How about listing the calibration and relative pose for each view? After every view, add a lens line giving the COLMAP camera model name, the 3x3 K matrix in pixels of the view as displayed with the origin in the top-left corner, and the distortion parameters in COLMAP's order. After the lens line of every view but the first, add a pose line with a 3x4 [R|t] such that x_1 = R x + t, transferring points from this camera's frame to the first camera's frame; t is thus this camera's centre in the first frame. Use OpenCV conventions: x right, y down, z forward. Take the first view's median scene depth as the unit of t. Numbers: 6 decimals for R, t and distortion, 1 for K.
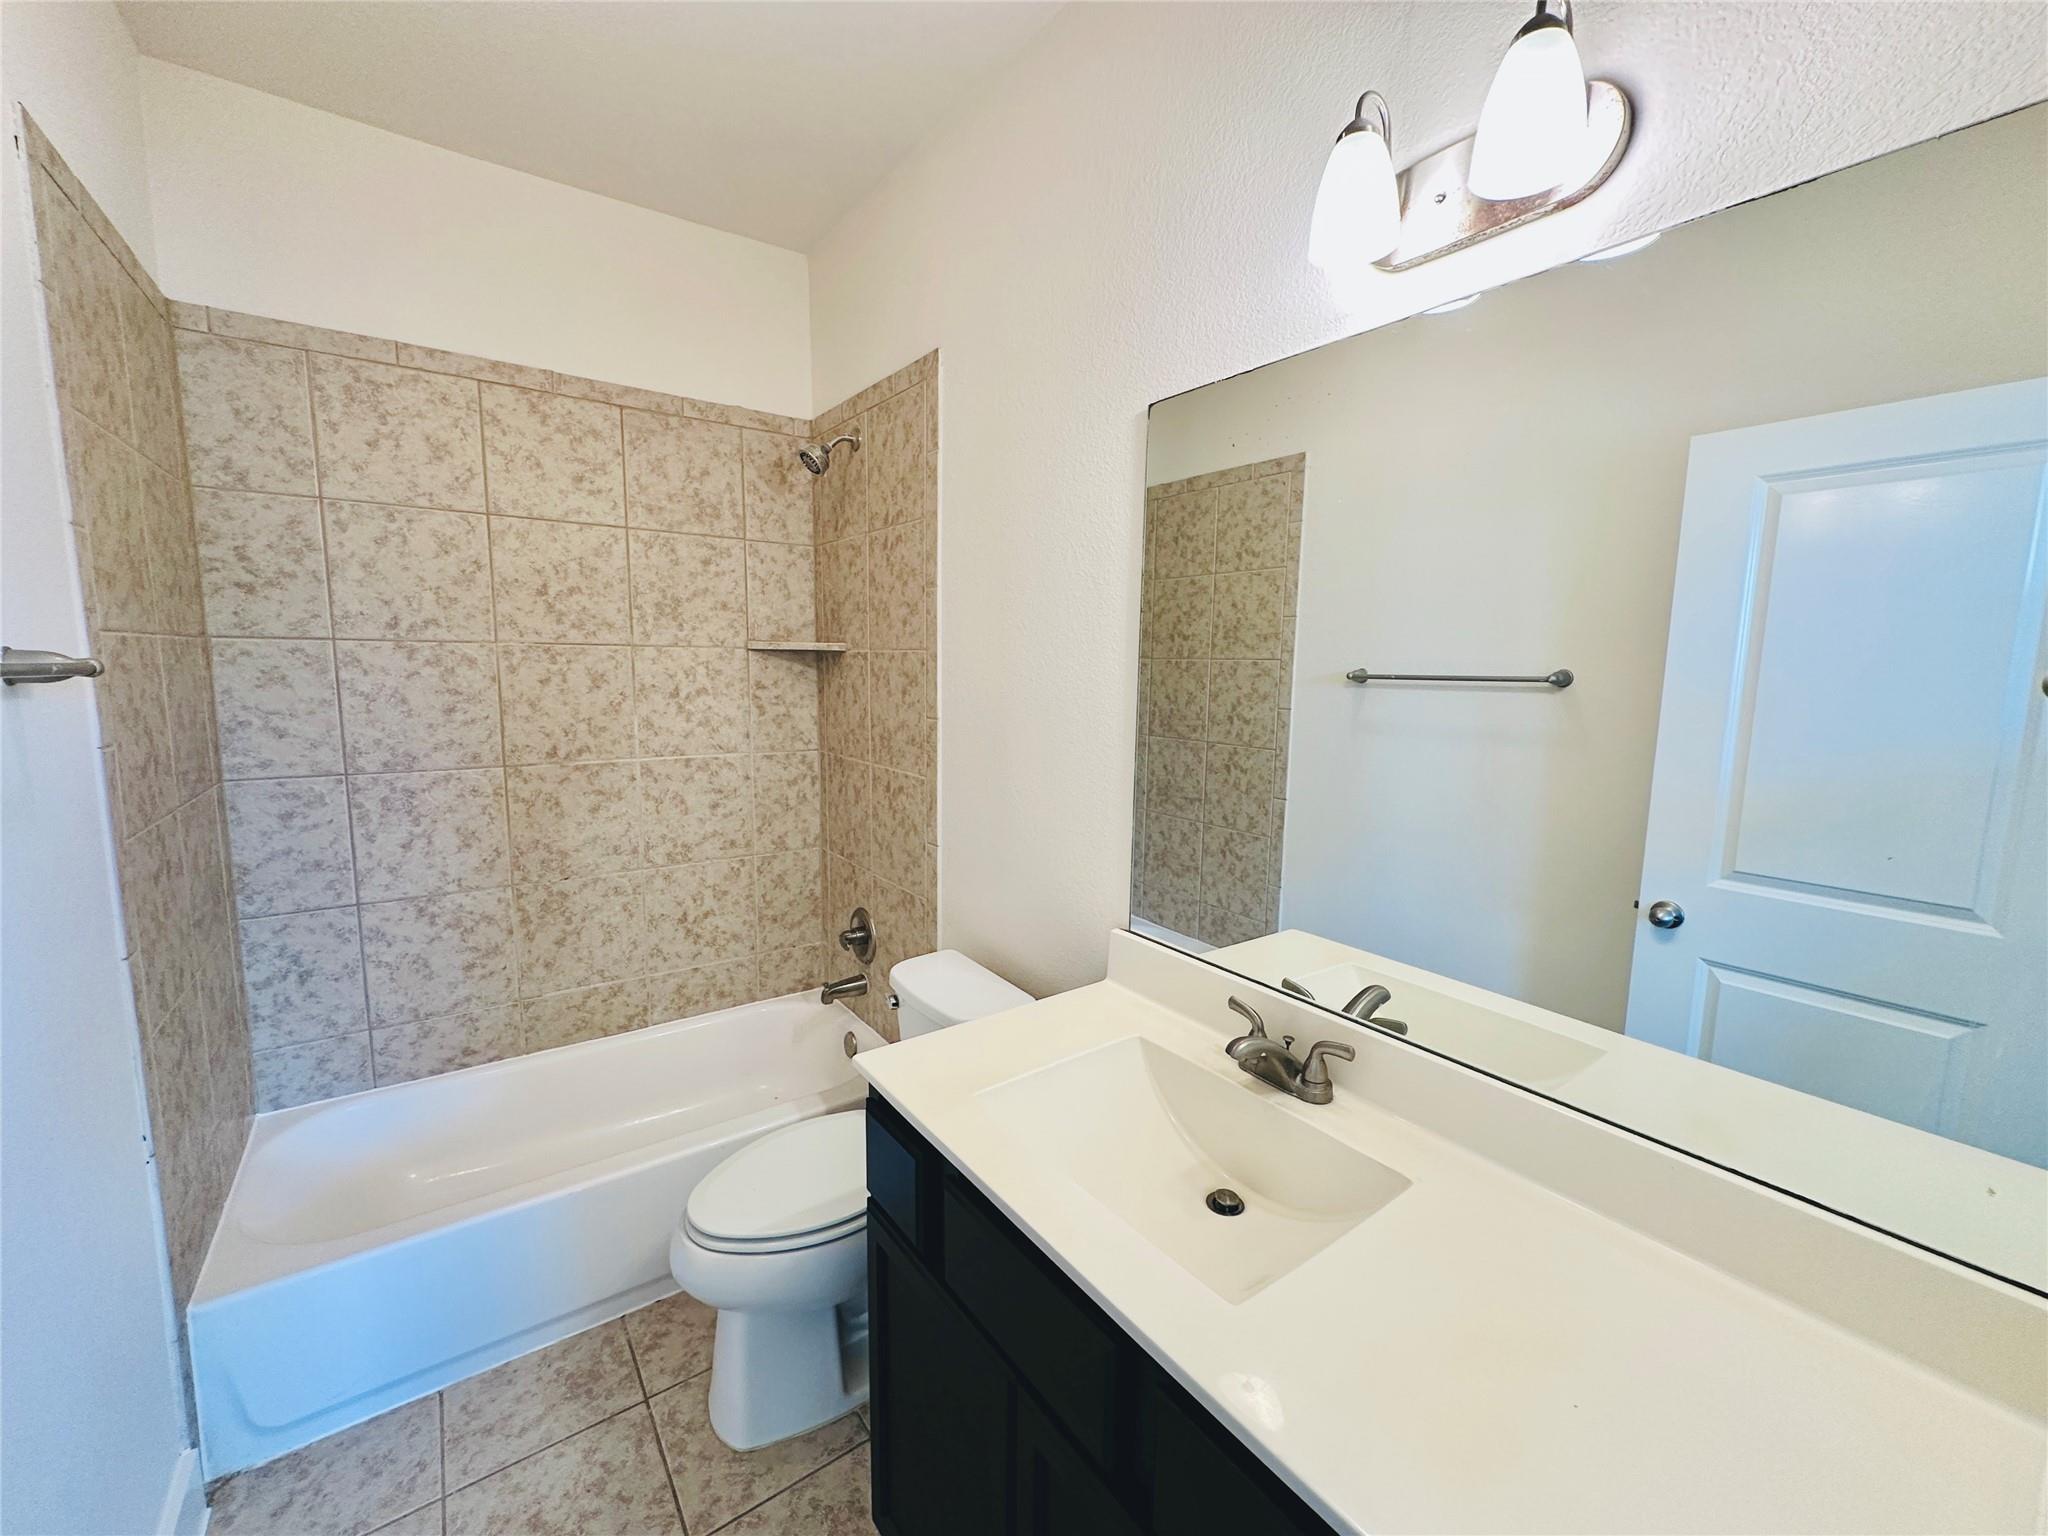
lens RADIAL K [[816.0, 0, 1017.1], [0, 816.0, 771.6], [0, 0, 1]] dist [-0.003793, 0.001479]
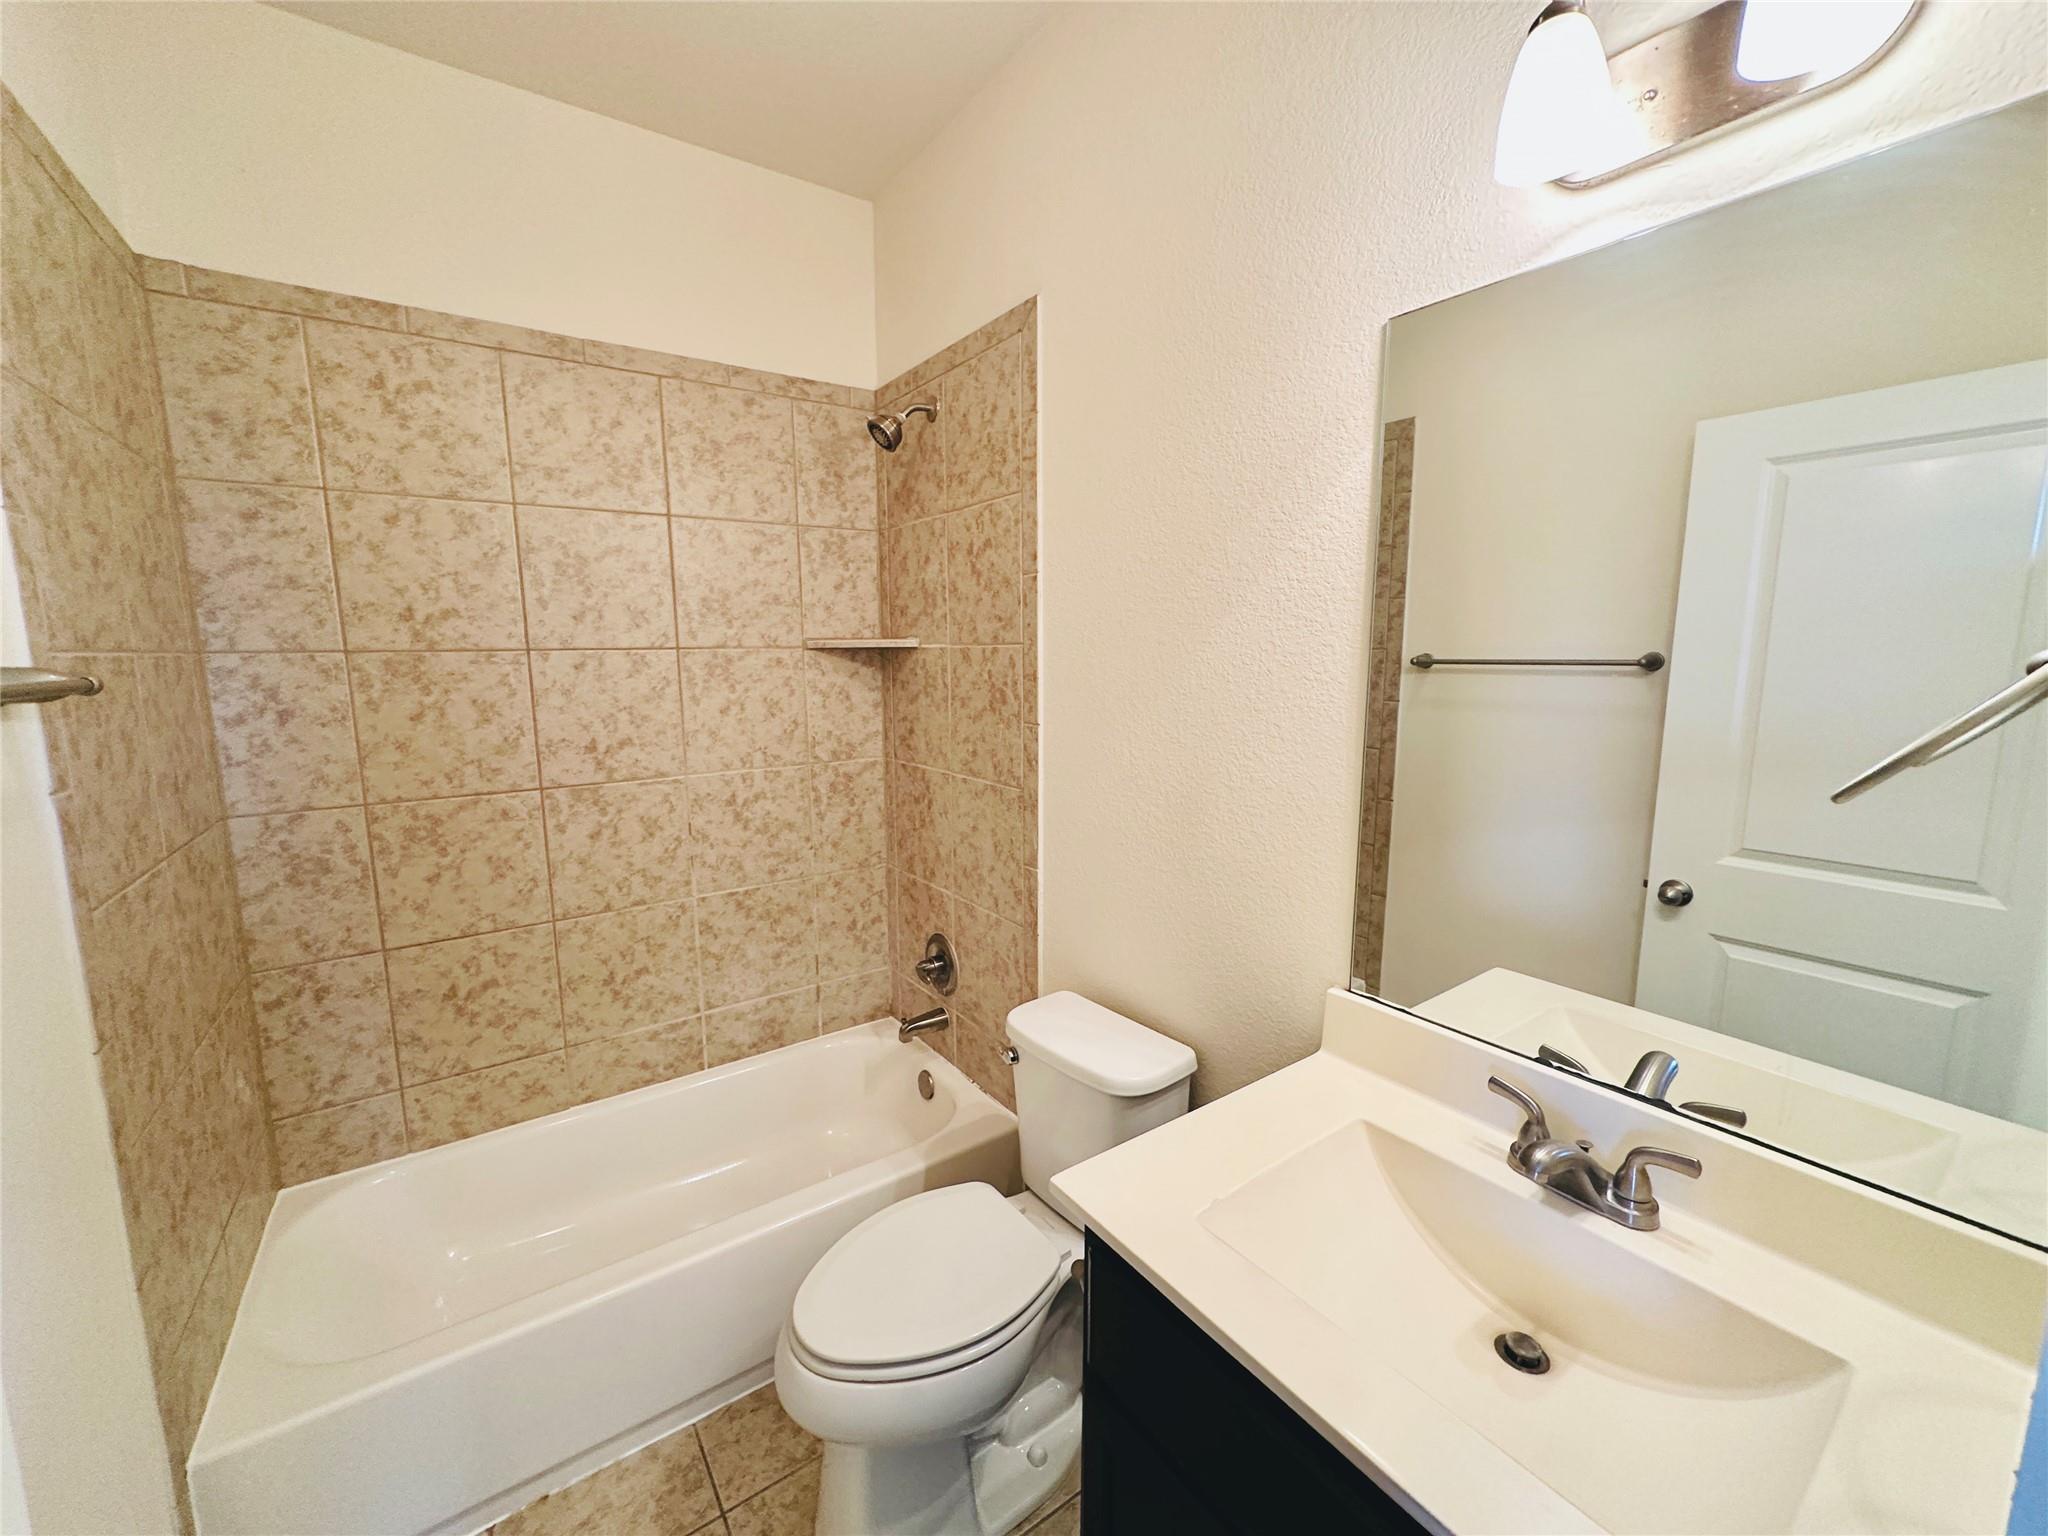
lens RADIAL K [[816.0, 0, 1030.8], [0, 816.0, 766.2], [0, 0, 1]] dist [-0.003793, 0.001479]
pose [[0.999785, -0.020417, 0.003643, -0.140862], [0.020402, 0.999784, 0.004005, -0.028736], [-0.003724, -0.003930, 0.999985, 0.160439]]
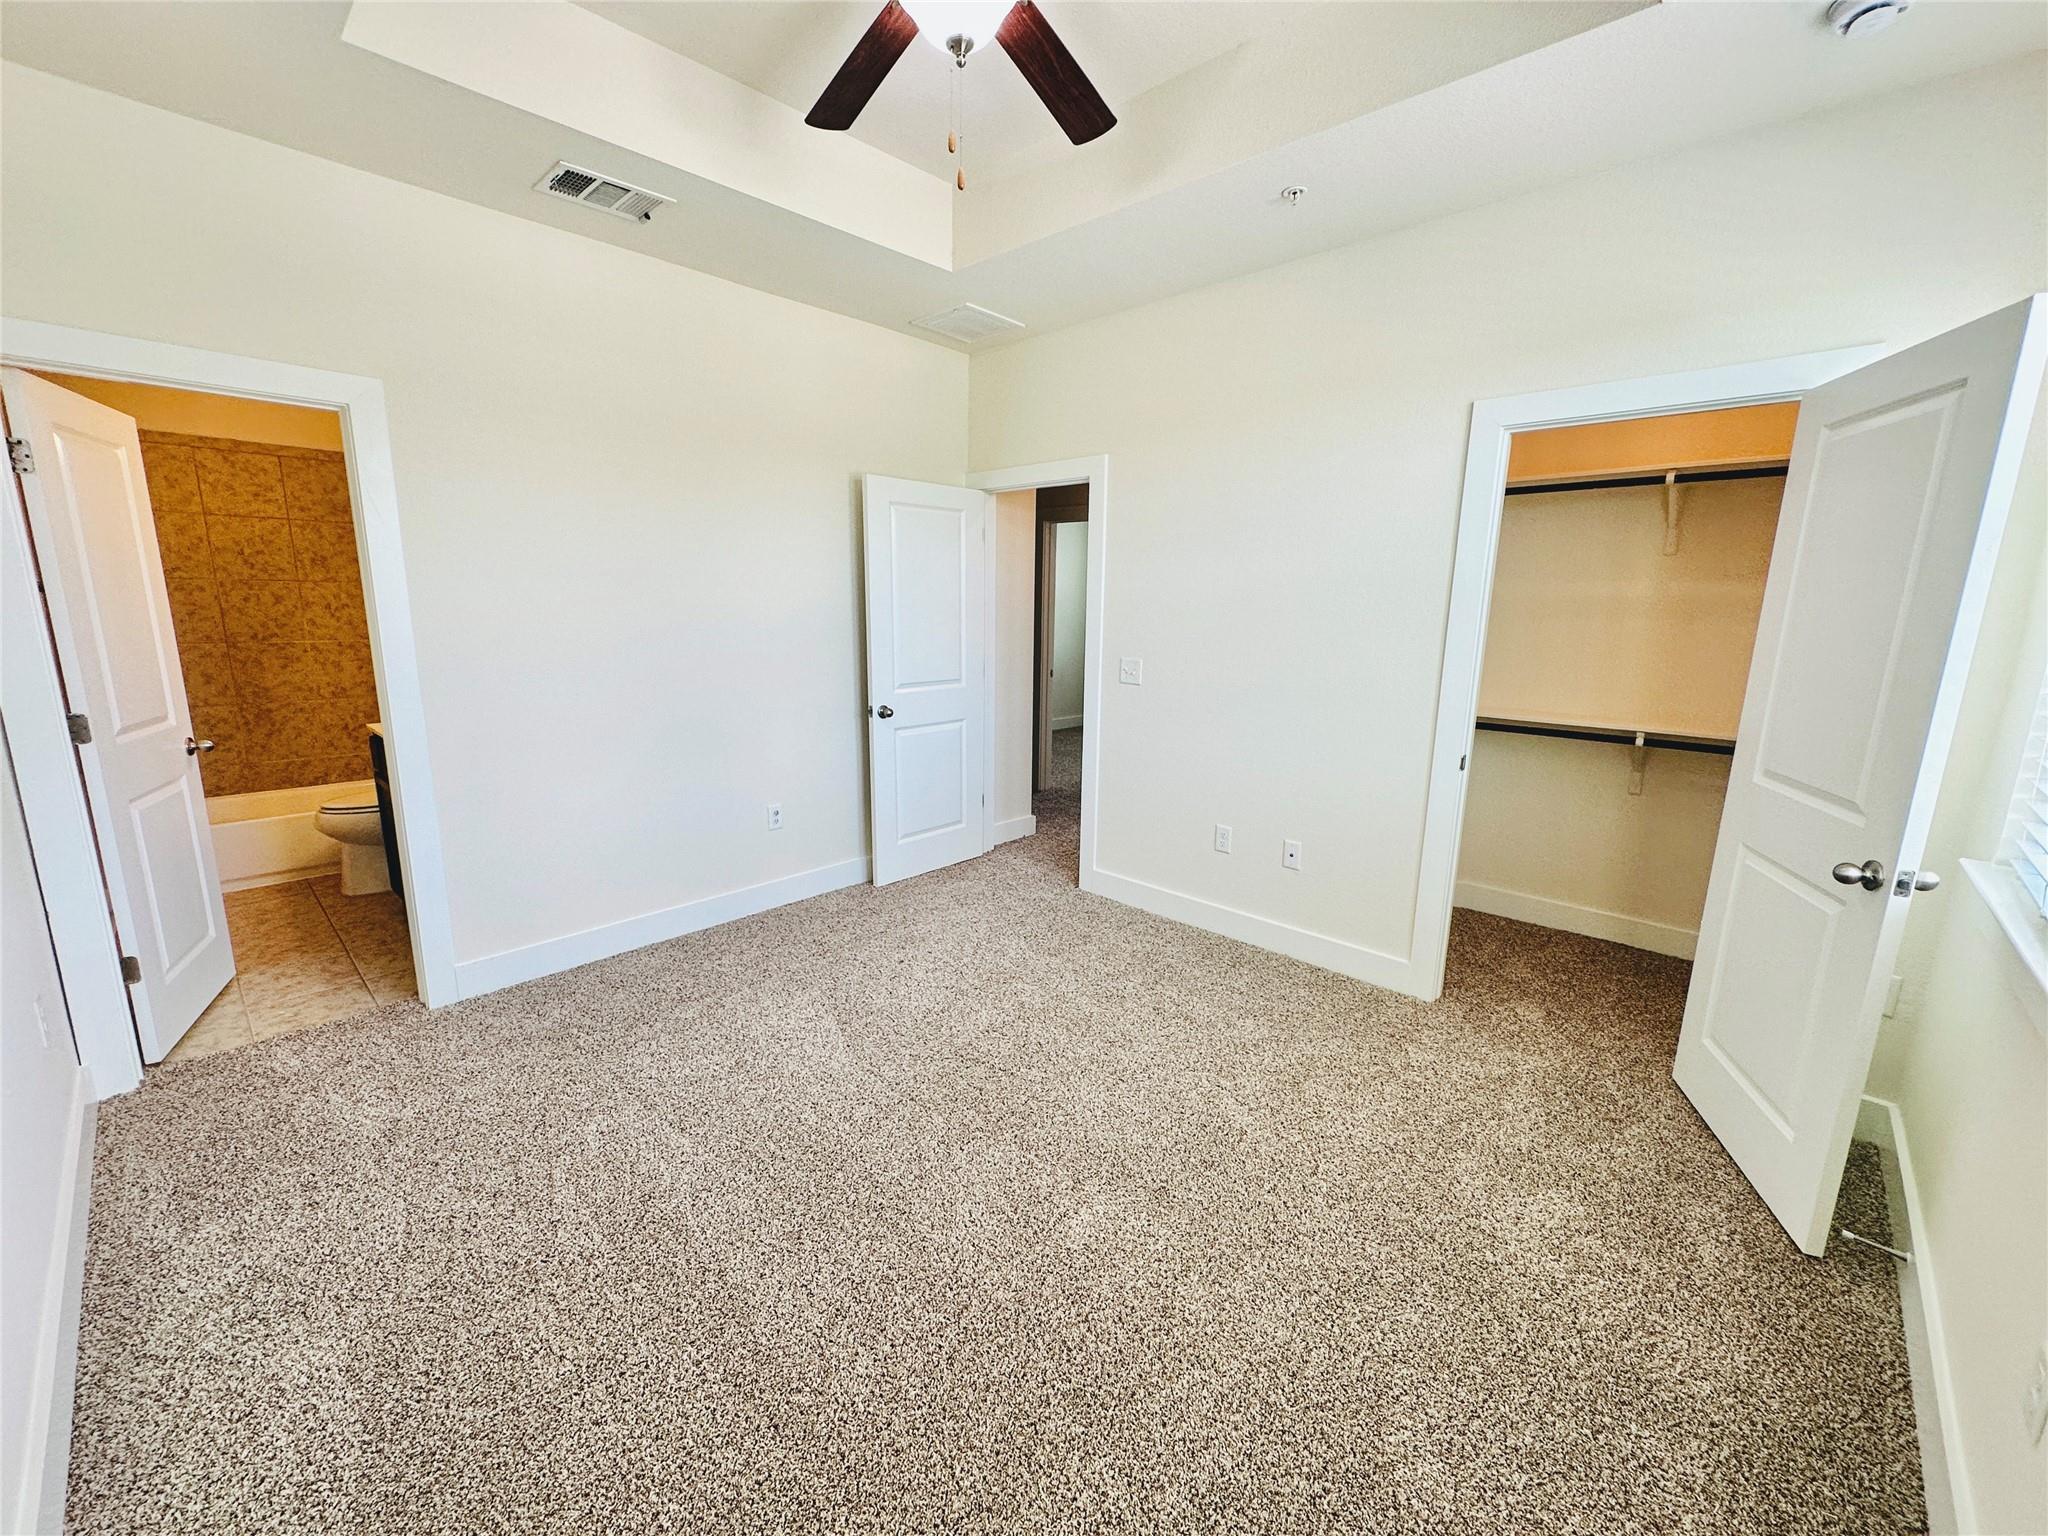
lens RADIAL K [[816.0, 0, 1016.6], [0, 816.0, 766.3], [0, 0, 1]] dist [-0.003793, 0.001479]
pose [[0.984942, -0.045253, 0.166856, 0.837937], [0.035764, 0.997591, 0.059443, 0.223020], [-0.169144, -0.052581, 0.984188, -1.174624]]
